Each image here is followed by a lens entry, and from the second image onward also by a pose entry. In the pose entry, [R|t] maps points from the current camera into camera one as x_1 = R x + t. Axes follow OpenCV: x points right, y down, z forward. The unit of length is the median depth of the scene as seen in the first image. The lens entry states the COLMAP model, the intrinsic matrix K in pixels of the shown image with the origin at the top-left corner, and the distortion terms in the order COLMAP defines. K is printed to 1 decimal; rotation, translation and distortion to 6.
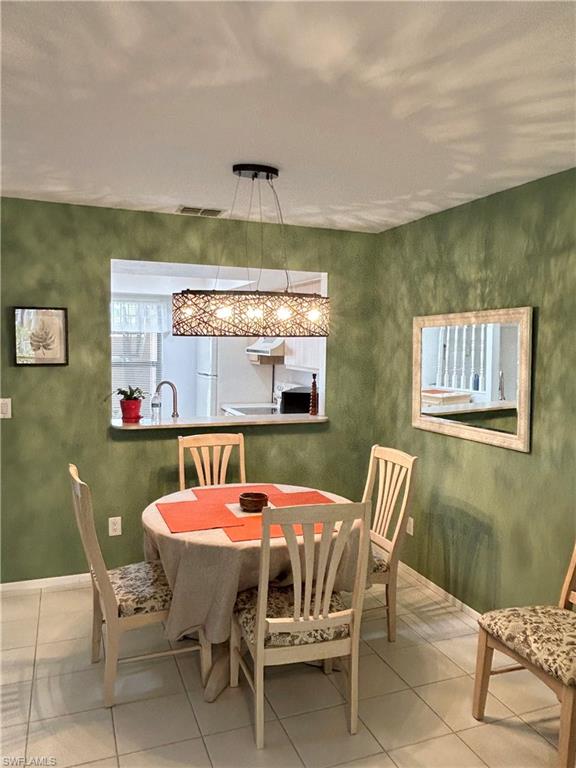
lens RADIAL K [[577.4, 0, 289.9], [0, 577.4, 385.3], [0, 0, 1]] dist [0.009753, 0.002993]
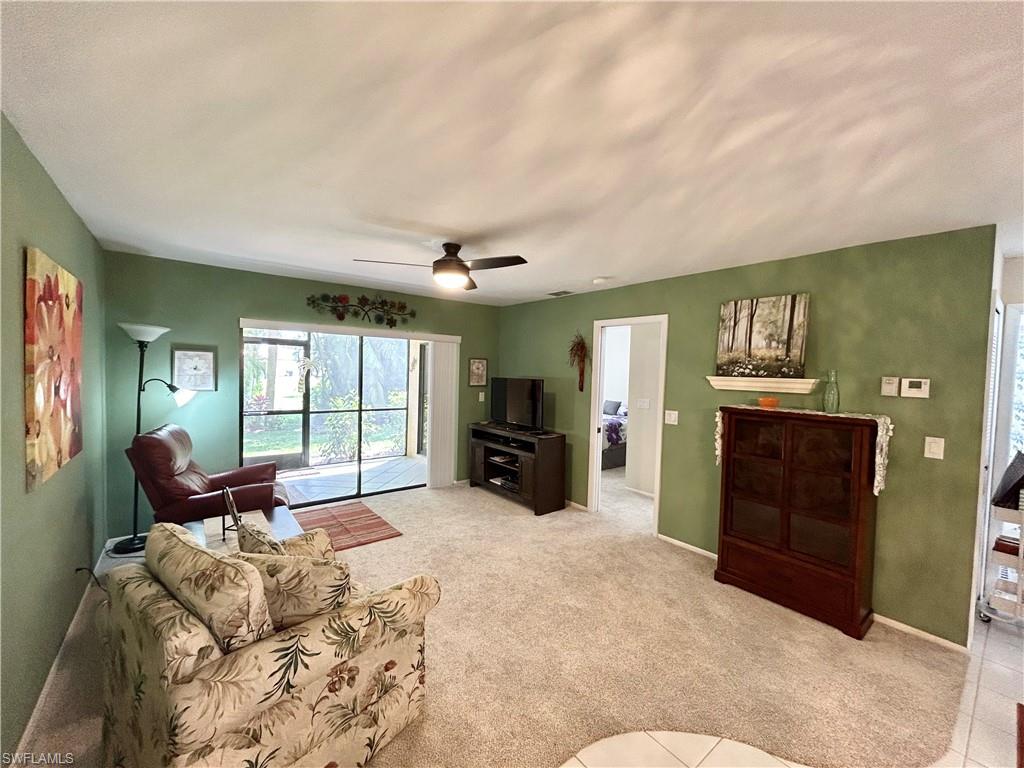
lens RADIAL K [[414.9, 0, 509.0], [0, 414.9, 384.2], [0, 0, 1]] dist [0.000383, 0.000242]
pose [[-0.954477, -0.036653, -0.296023, 0.272265], [-0.070557, 0.992001, 0.104672, -0.055532], [0.289818, 0.120794, -0.949428, 0.958177]]
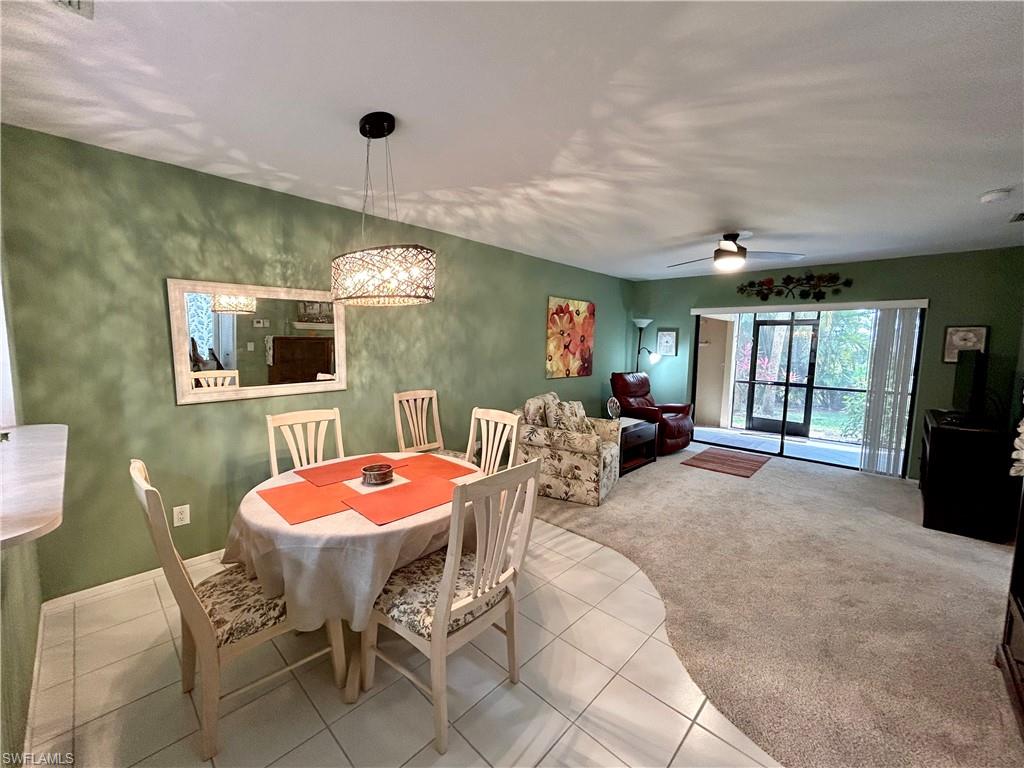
lens RADIAL K [[414.9, 0, 515.1], [0, 414.9, 381.8], [0, 0, 1]] dist [0.000383, 0.000242]
pose [[-0.428232, -0.115261, 0.896288, -0.780083], [0.041843, 0.988240, 0.147077, -0.047400], [-0.902700, 0.100487, -0.418373, 1.083385]]
